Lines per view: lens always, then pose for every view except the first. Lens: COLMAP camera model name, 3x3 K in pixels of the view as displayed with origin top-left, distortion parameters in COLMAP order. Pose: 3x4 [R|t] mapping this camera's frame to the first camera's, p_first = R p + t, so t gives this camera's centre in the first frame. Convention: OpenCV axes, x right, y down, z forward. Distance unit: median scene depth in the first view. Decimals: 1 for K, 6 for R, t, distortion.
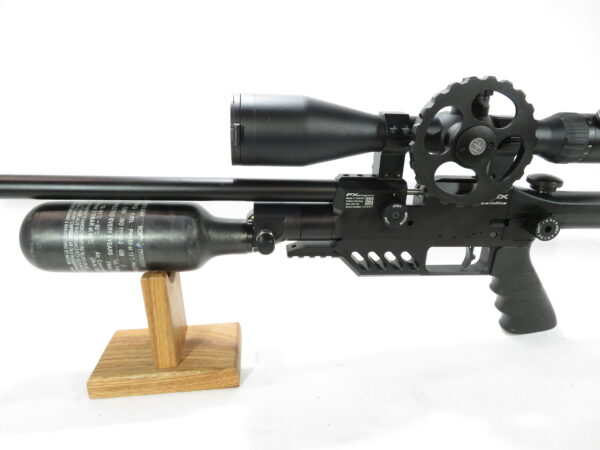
lens RADIAL K [[425.2, 0, 300.3], [0, 425.2, 238.4], [0, 0, 1]] dist [0.009406, 0.000519]
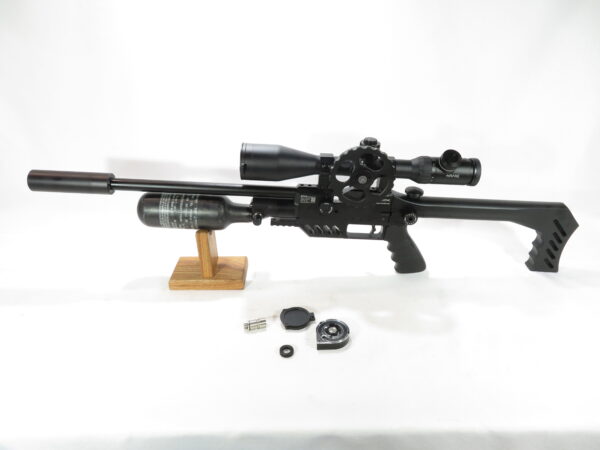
lens RADIAL K [[425.2, 0, 300.3], [0, 425.2, 238.4], [0, 0, 1]] dist [0.009406, 0.000519]
pose [[0.995183, 0.062543, -0.075487, 0.258049], [-0.049054, 0.984411, 0.168904, -0.233743], [0.084874, -0.164388, 0.982738, -0.891939]]
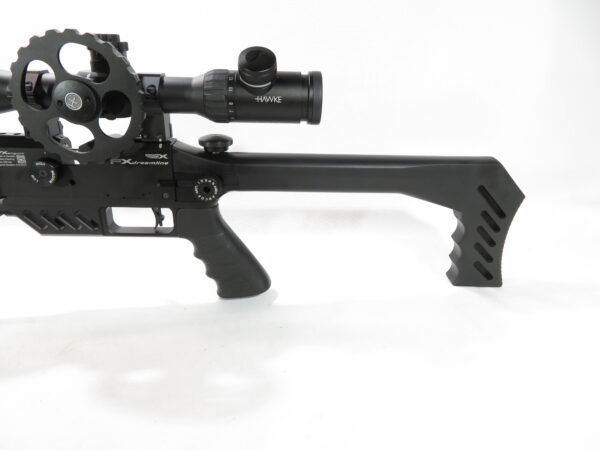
lens RADIAL K [[425.2, 0, 300.3], [0, 425.2, 238.4], [0, 0, 1]] dist [0.009406, 0.000519]
pose [[0.995728, 0.017508, -0.090661, 0.919921], [-0.014616, 0.999366, 0.032460, 0.057983], [0.091172, -0.030996, 0.995353, 0.037220]]
